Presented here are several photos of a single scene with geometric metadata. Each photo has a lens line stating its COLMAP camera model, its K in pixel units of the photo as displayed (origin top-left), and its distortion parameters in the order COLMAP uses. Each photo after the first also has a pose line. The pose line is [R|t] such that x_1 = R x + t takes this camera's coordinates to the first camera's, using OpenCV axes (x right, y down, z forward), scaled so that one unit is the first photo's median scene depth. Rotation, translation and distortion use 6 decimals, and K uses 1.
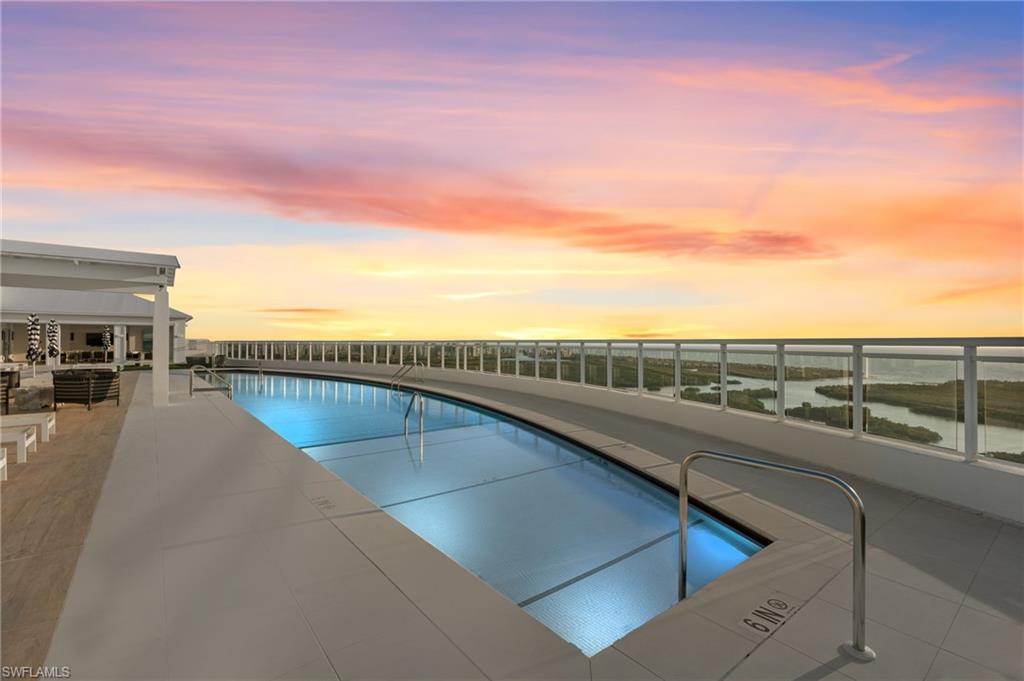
lens RADIAL K [[454.9, 0, 512.0], [0, 454.9, 340.5], [0, 0, 1]] dist [0.000454, 0.000079]
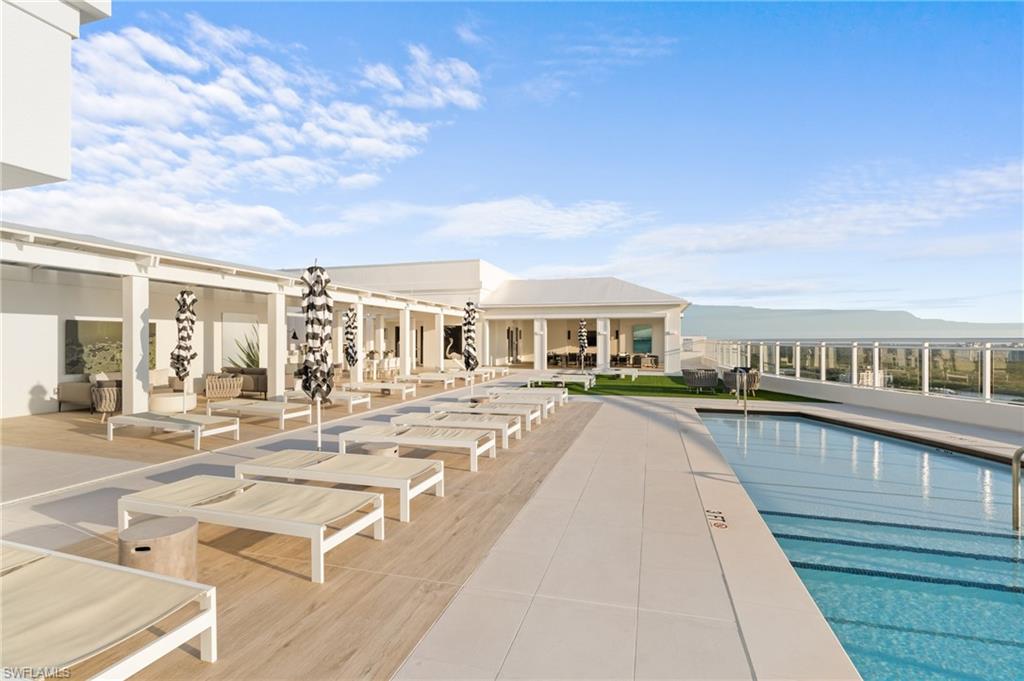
lens RADIAL K [[454.9, 0, 512.0], [0, 454.9, 340.5], [0, 0, 1]] dist [0.000454, 0.000079]
pose [[0.561171, -0.002923, -0.827695, -0.348947], [0.005279, 0.999986, 0.000047, 0.000902], [0.827683, -0.004396, 0.561179, 0.483808]]
